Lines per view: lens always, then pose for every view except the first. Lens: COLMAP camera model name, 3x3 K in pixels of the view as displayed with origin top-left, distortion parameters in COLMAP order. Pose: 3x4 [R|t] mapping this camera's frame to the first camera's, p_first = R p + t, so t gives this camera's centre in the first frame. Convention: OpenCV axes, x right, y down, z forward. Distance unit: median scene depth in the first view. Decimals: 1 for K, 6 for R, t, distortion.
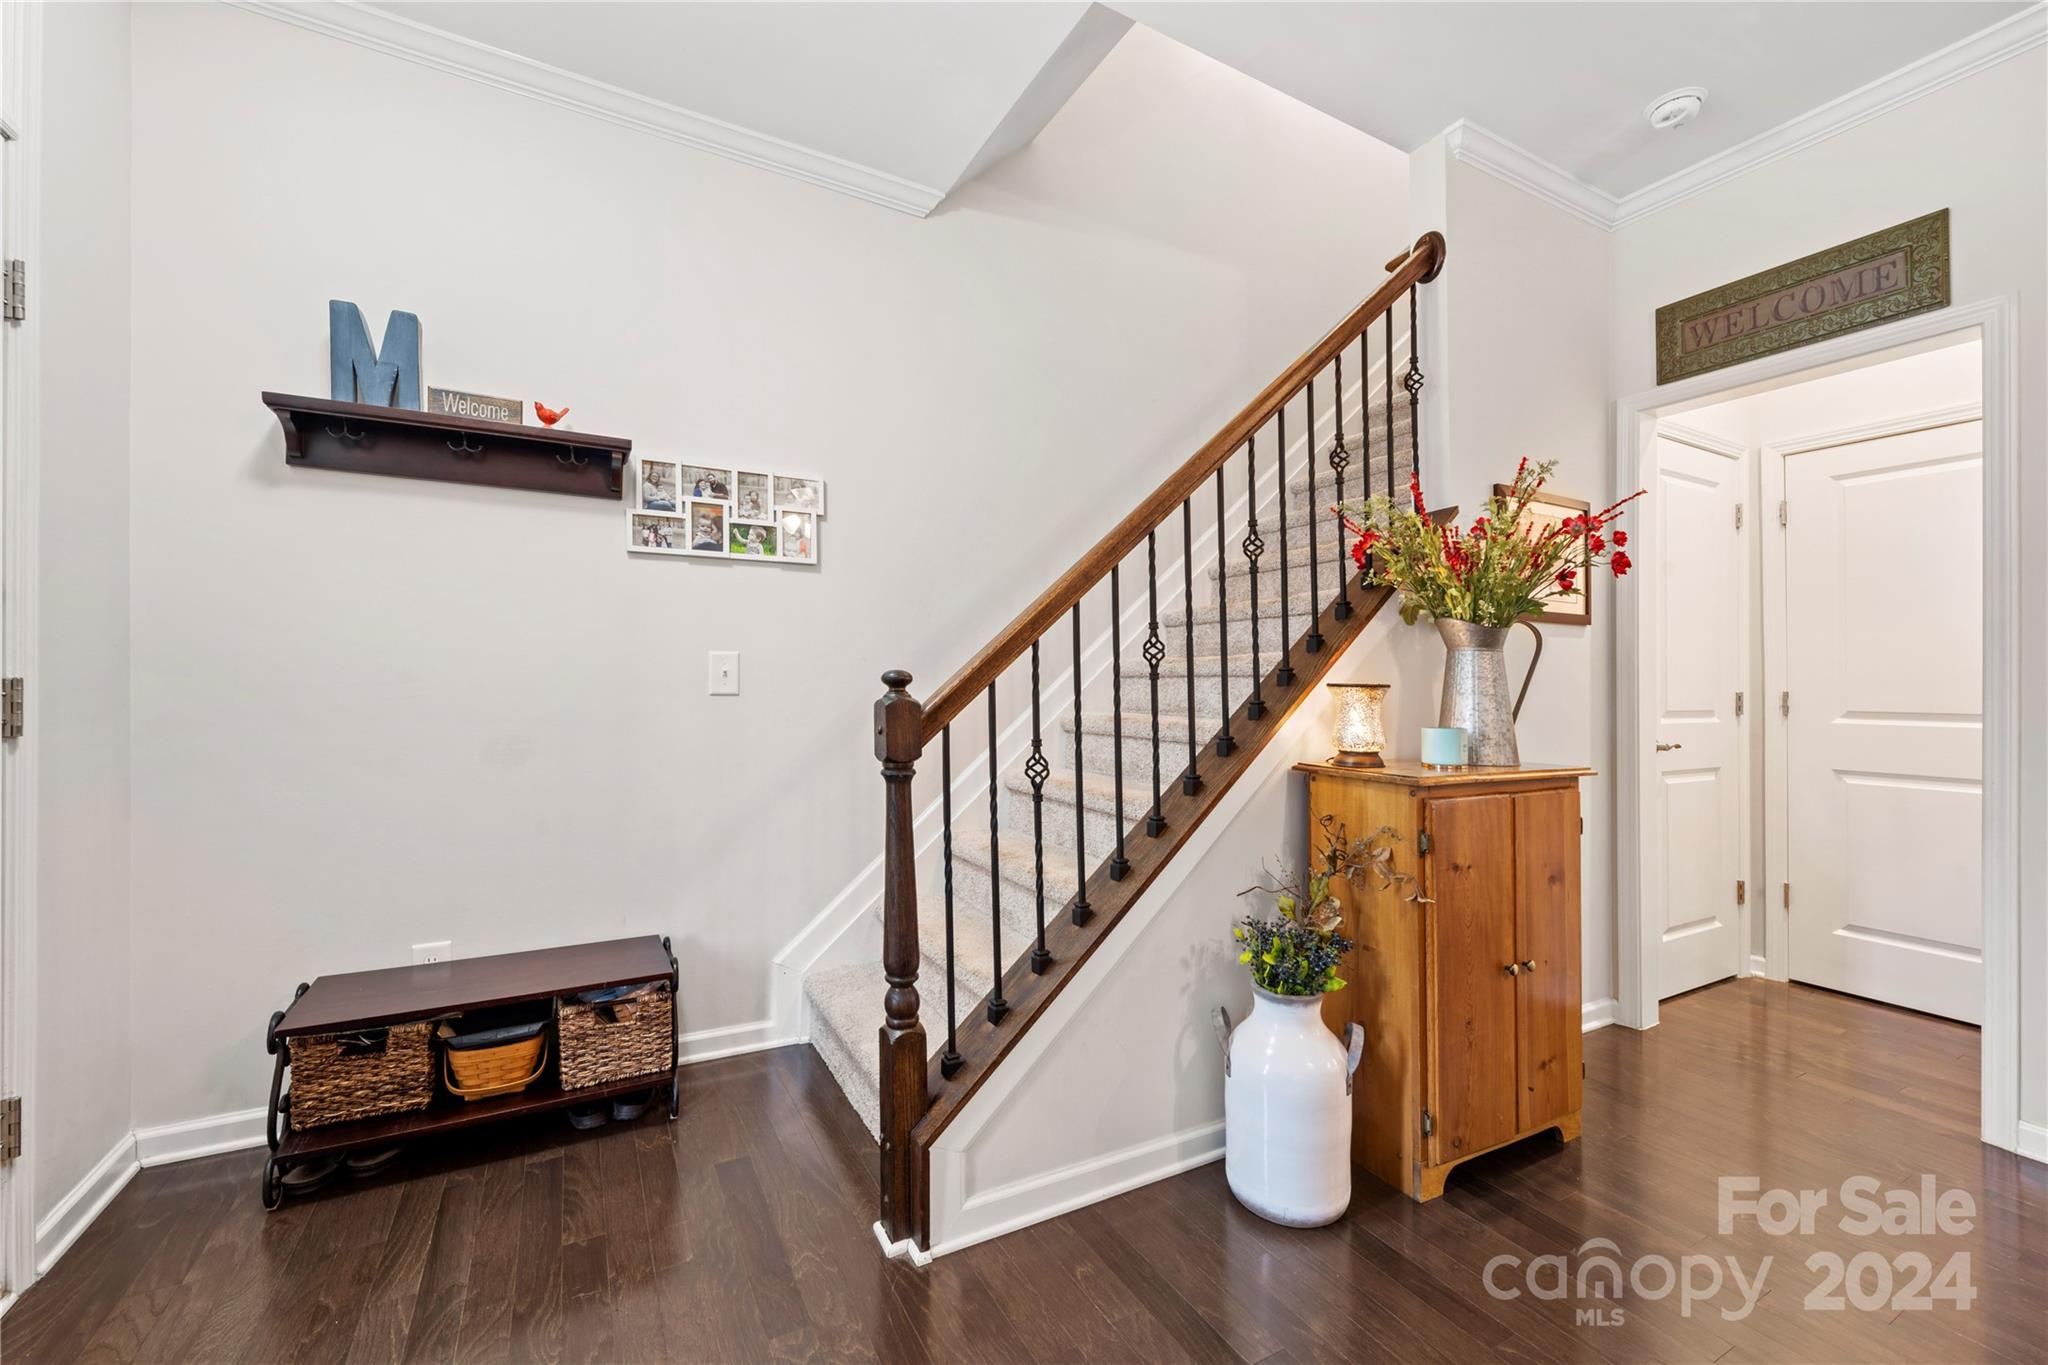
lens RADIAL K [[827.8, 0, 1016.2], [0, 827.8, 679.5], [0, 0, 1]] dist [0.001144, 0.000289]
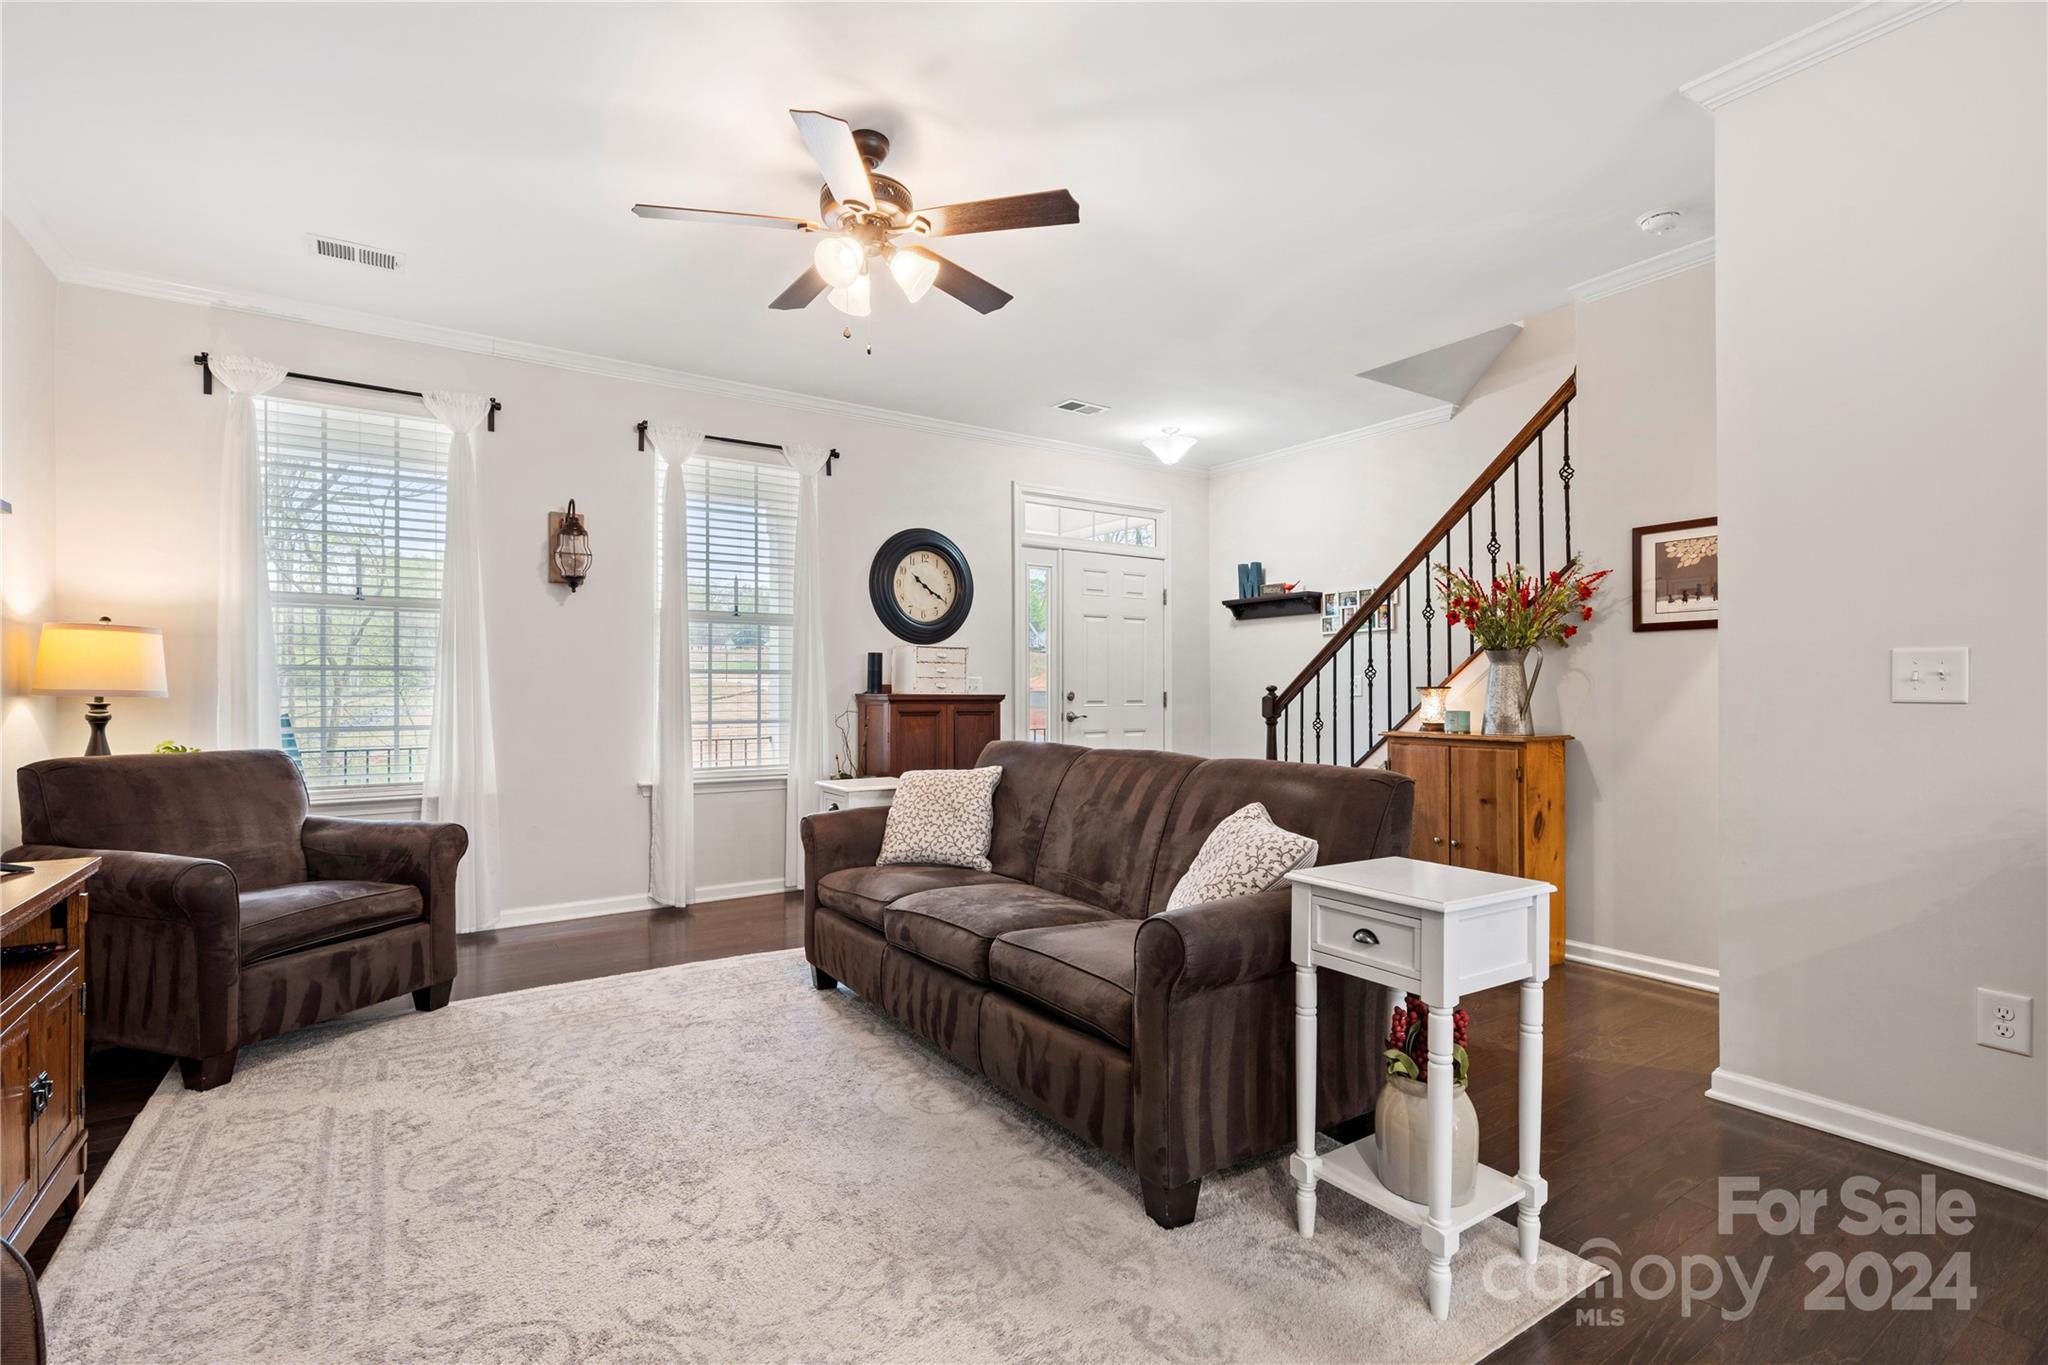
lens RADIAL K [[941.3, 0, 1024.5], [0, 941.3, 687.0], [0, 0, 1]] dist [0.000511, -0.000425]
pose [[0.094846, -0.017824, -0.995332, 2.372988], [0.011176, 0.999796, -0.016839, 0.030552], [0.995429, -0.009527, 0.095026, -0.101199]]
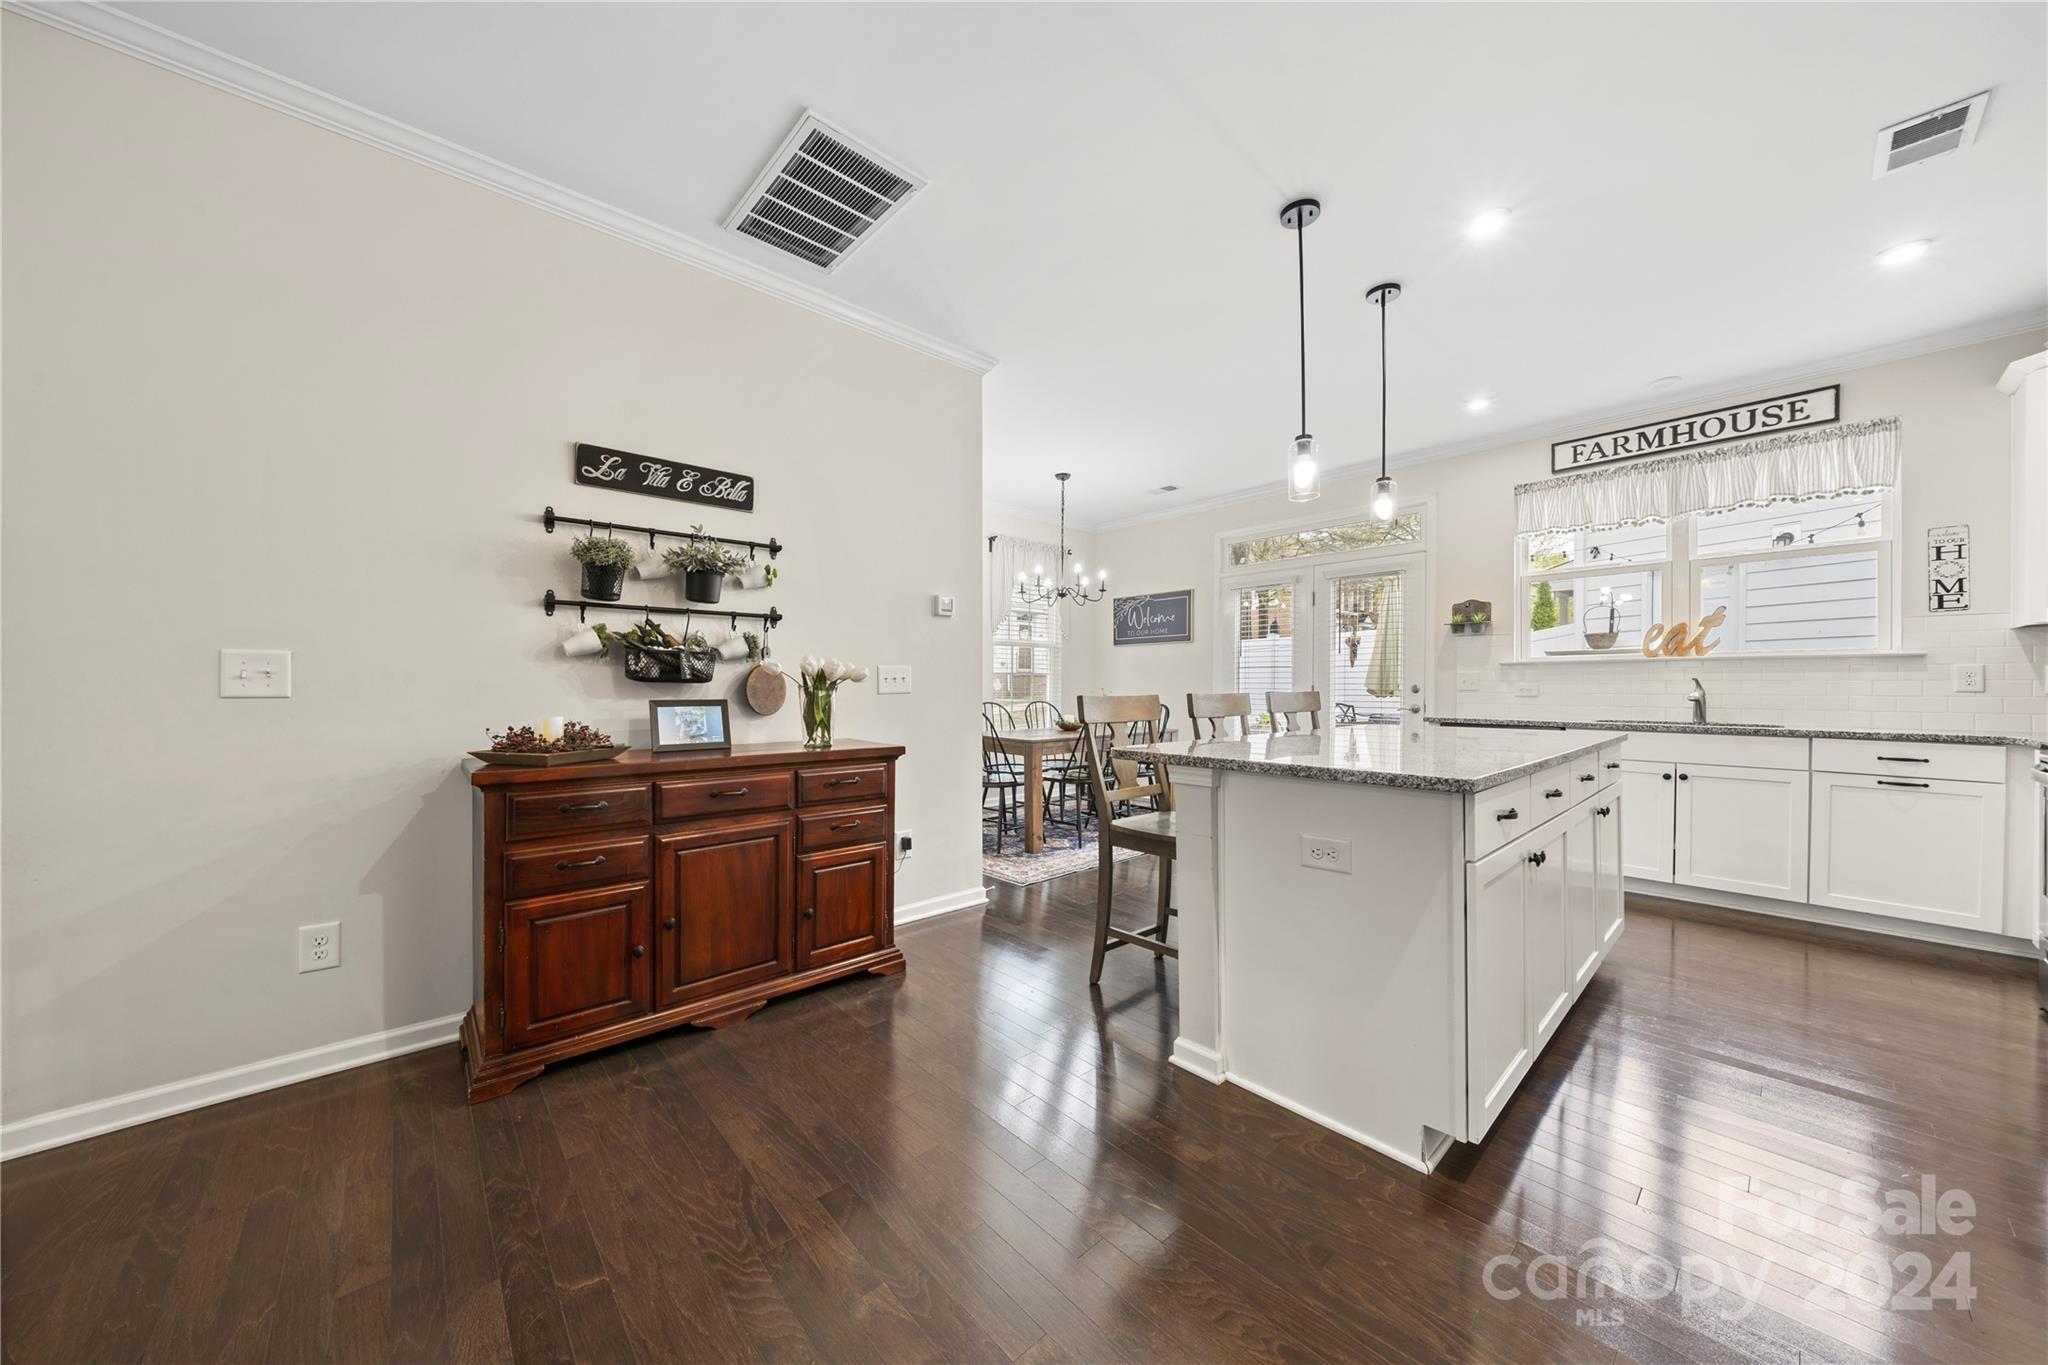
lens RADIAL K [[706.1, 0, 1024.8], [0, 706.1, 689.8], [0, 0, 1]] dist [-0.000308, -0.000082]
pose [[0.972190, -0.016067, 0.233643, 2.173860], [0.012062, 0.999755, 0.018562, 0.026912], [-0.233884, -0.015228, 0.972145, -0.117496]]
